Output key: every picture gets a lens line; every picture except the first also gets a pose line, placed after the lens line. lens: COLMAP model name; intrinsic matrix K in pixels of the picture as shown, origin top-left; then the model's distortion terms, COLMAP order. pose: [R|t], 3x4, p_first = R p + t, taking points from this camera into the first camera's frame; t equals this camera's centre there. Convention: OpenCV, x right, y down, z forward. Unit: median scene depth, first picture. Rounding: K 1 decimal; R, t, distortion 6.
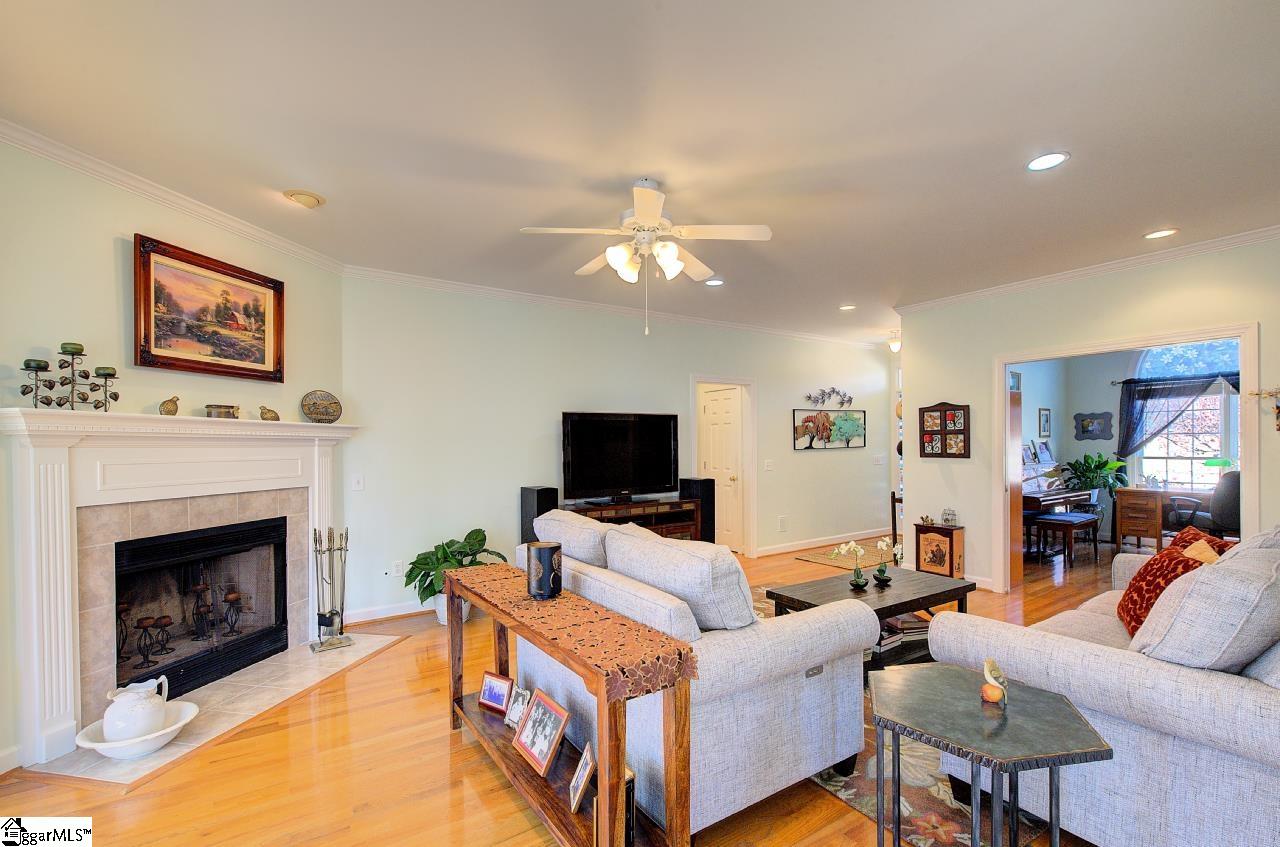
lens RADIAL K [[560.1, 0, 644.9], [0, 560.1, 443.3], [0, 0, 1]] dist [-0.004128, -0.000220]
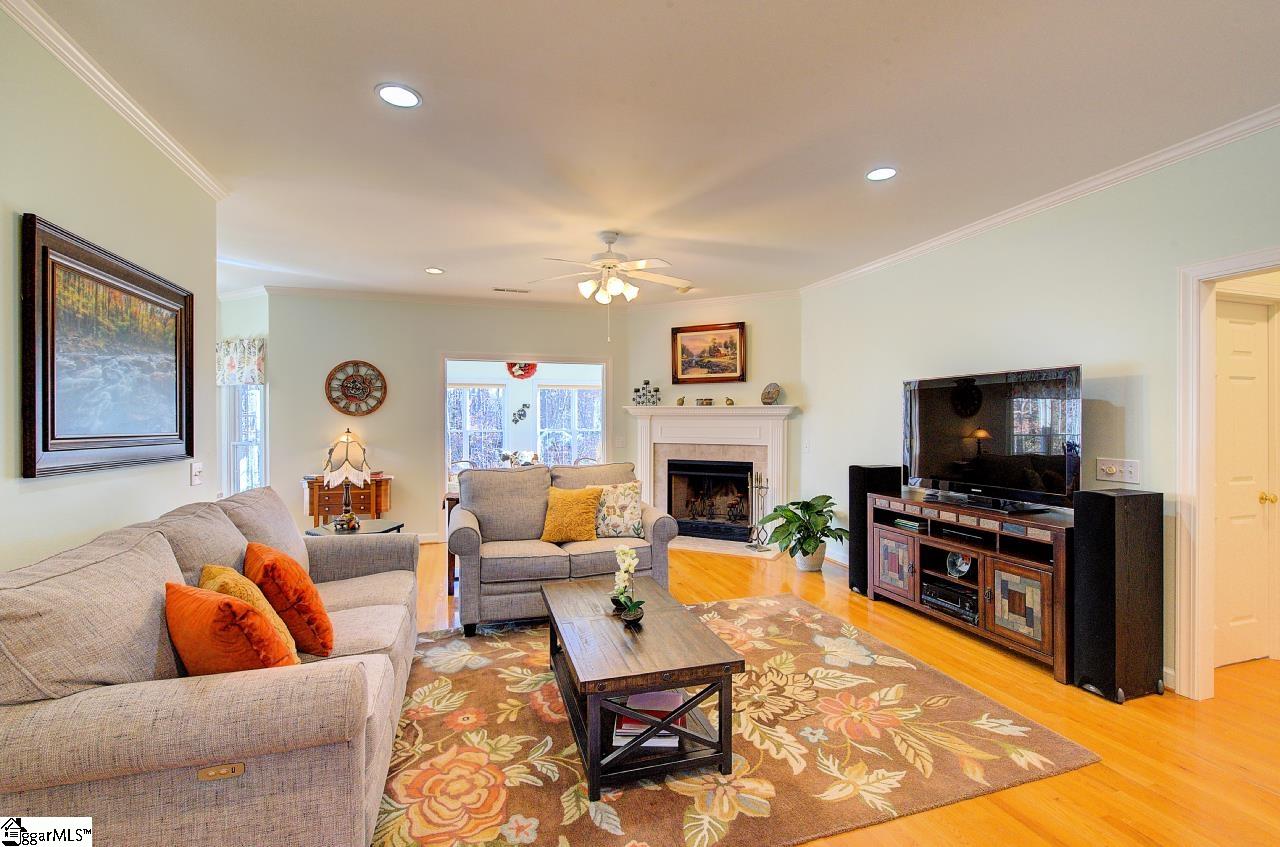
lens RADIAL K [[560.1, 0, 638.3], [0, 560.1, 427.1], [0, 0, 1]] dist [-0.004128, -0.000220]
pose [[-0.260919, 0.007457, -0.965332, 1.218302], [-0.003006, 0.999959, 0.008537, 0.015553], [0.965356, 0.005129, -0.260886, 1.307532]]
